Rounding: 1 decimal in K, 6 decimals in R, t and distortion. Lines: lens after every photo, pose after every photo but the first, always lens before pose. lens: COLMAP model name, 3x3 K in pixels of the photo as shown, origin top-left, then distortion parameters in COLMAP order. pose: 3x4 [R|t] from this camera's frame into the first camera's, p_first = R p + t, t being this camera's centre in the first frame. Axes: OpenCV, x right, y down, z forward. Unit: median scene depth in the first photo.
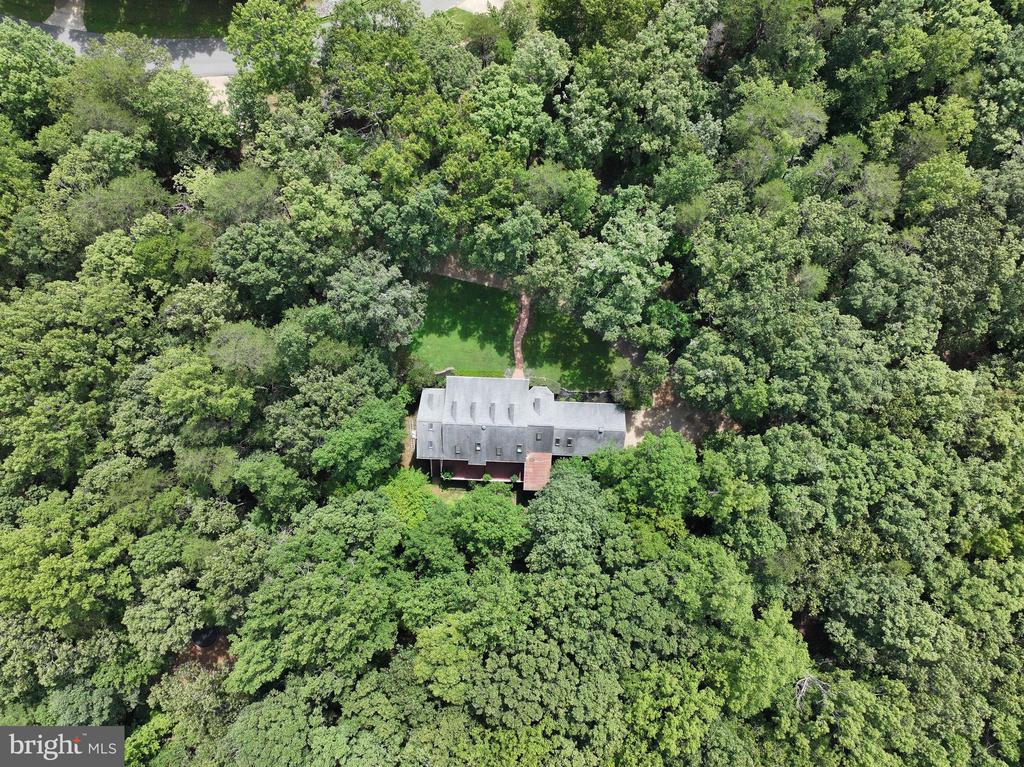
lens RADIAL K [[724.9, 0, 518.3], [0, 724.9, 379.1], [0, 0, 1]] dist [0.003722, 0.023159]
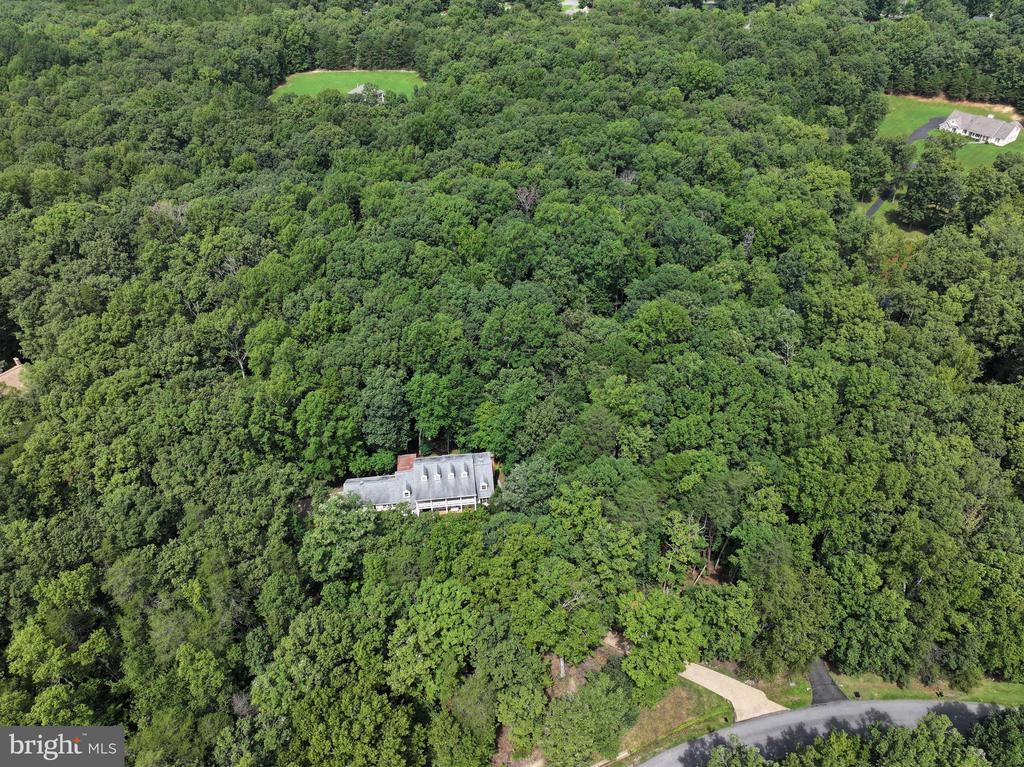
lens RADIAL K [[720.4, 0, 517.0], [0, 720.4, 381.3], [0, 0, 1]] dist [-0.002188, 0.022324]
pose [[-0.986110, 0.103056, -0.130256, -0.023469], [-0.165667, -0.554035, 0.815843, -1.145579], [0.011911, 0.826090, 0.563412, 0.070439]]
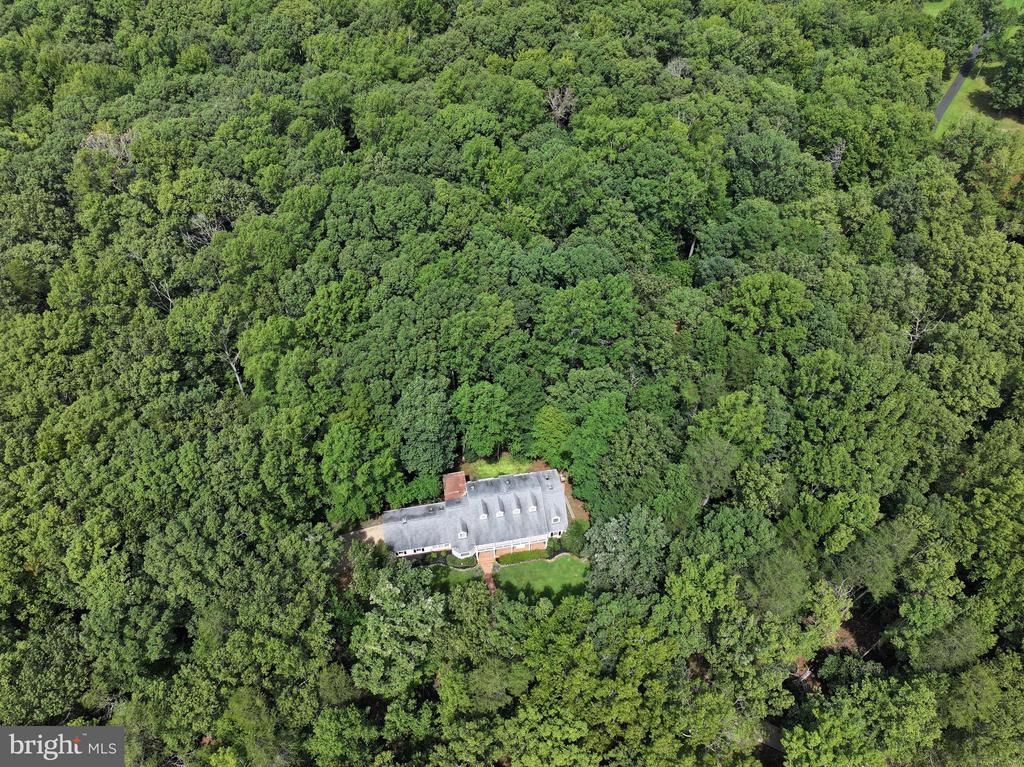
lens RADIAL K [[720.4, 0, 517.0], [0, 720.4, 381.3], [0, 0, 1]] dist [-0.002188, 0.022324]
pose [[-0.976000, 0.166281, -0.140622, 0.074327], [-0.217209, -0.696991, 0.683392, -0.666200], [0.015623, 0.697535, 0.716381, 0.054857]]
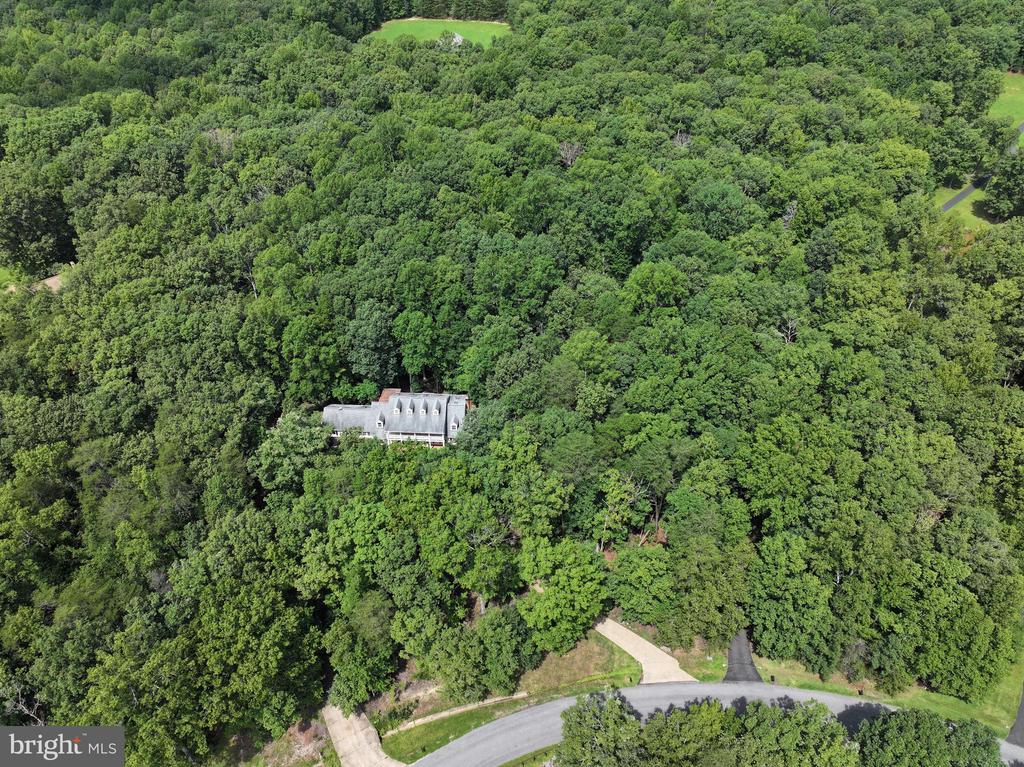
lens RADIAL K [[720.4, 0, 517.0], [0, 720.4, 381.3], [0, 0, 1]] dist [-0.002188, 0.022324]
pose [[-0.999916, -0.008892, 0.009438, -0.288904], [0.012882, -0.597702, 0.801615, -1.203807], [-0.001487, 0.801669, 0.597767, 0.103821]]
